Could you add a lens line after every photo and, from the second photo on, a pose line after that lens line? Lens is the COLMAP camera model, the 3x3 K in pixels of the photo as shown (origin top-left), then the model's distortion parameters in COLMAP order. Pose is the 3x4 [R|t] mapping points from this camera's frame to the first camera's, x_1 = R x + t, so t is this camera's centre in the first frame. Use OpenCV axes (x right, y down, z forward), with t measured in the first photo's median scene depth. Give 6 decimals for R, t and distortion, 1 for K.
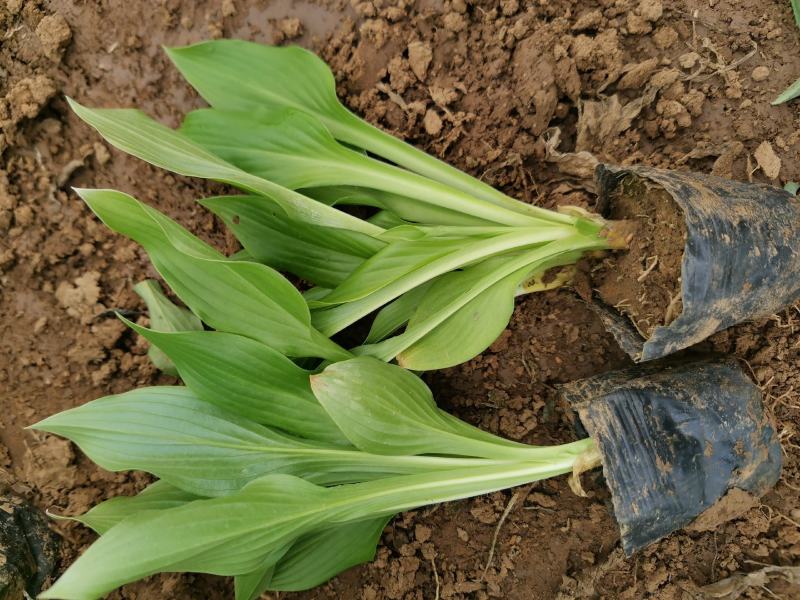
lens RADIAL K [[611.2, 0, 400.0], [0, 611.2, 300.0], [0, 0, 1]] dist [-0.070371, -0.010619]
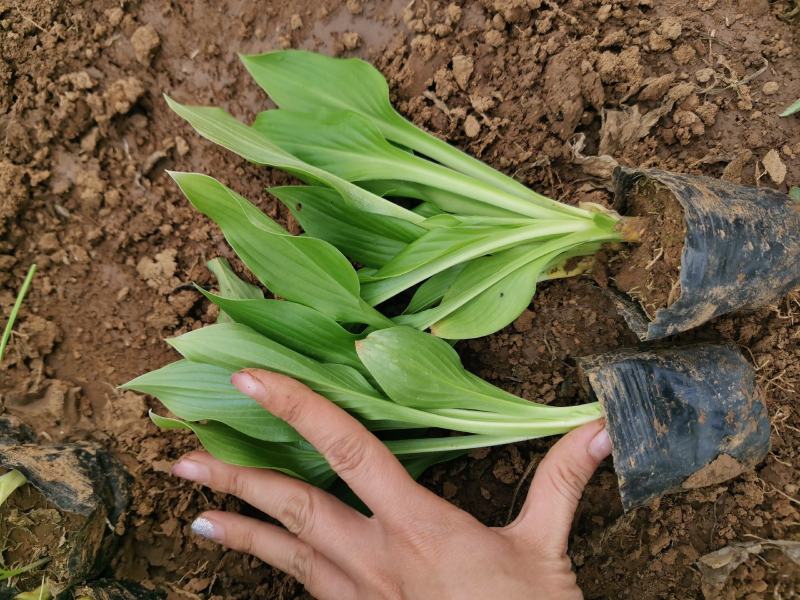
lens RADIAL K [[611.2, 0, 400.0], [0, 611.2, 300.0], [0, 0, 1]] dist [-0.070371, -0.010619]
pose [[0.997084, 0.037712, -0.066343, 0.007265], [-0.037480, 0.999286, 0.004741, 0.032594], [0.066475, -0.002241, 0.997786, -0.144901]]
